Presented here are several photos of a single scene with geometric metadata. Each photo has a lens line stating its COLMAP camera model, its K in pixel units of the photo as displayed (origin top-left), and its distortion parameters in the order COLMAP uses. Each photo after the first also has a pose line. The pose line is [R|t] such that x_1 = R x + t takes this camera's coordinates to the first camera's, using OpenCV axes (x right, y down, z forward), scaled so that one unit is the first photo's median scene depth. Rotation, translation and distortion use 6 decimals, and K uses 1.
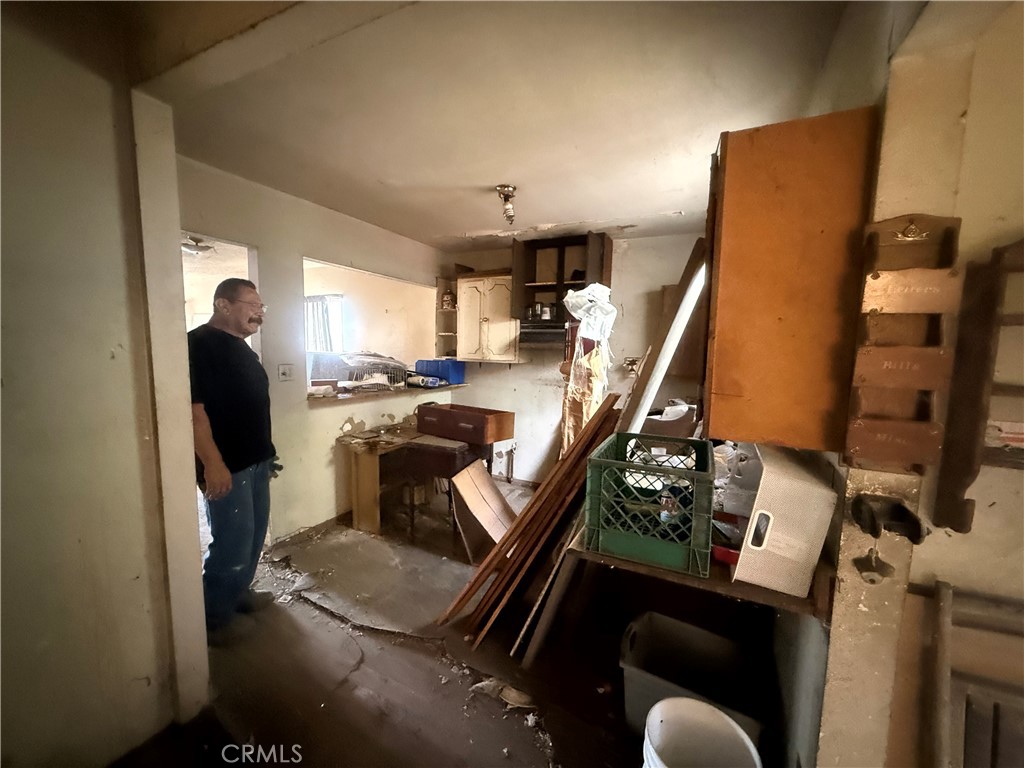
lens RADIAL K [[407.7, 0, 511.4], [0, 407.7, 383.2], [0, 0, 1]] dist [-0.001055, -0.000365]
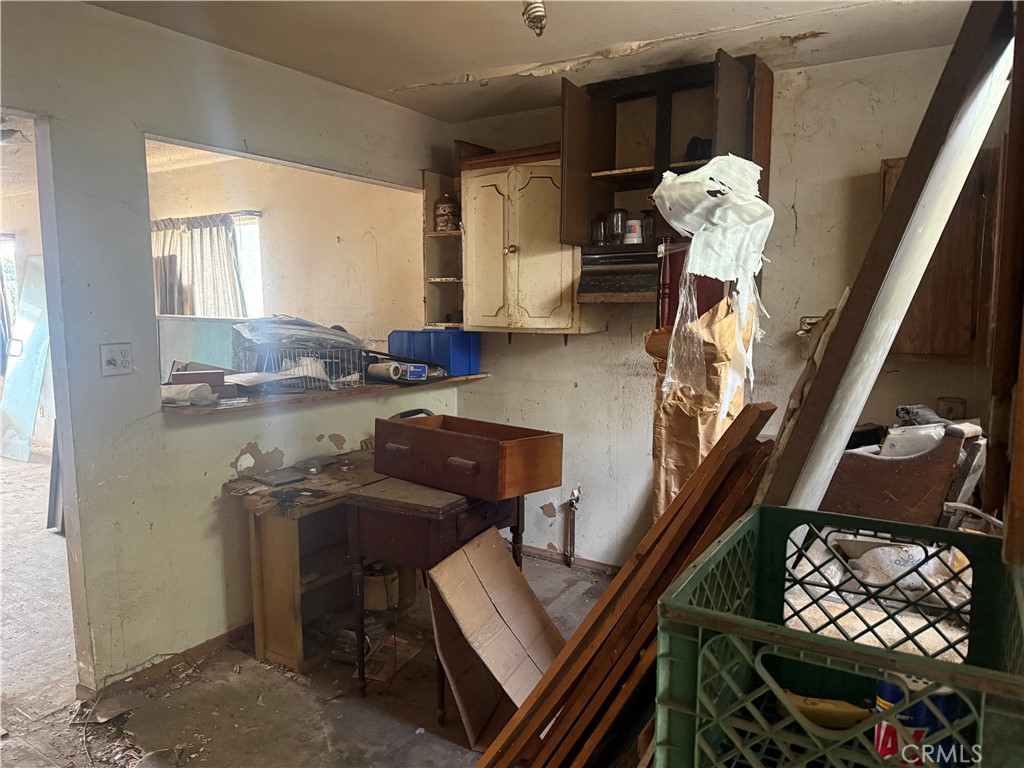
lens RADIAL K [[717.9, 0, 512.0], [0, 717.9, 384.0], [0, 0, 1]] dist [0.093949, -0.147088]
pose [[0.993032, -0.009569, -0.117456, 0.047555], [0.012175, 0.999695, 0.021492, -0.007838], [0.117215, -0.022772, 0.992845, 0.124709]]
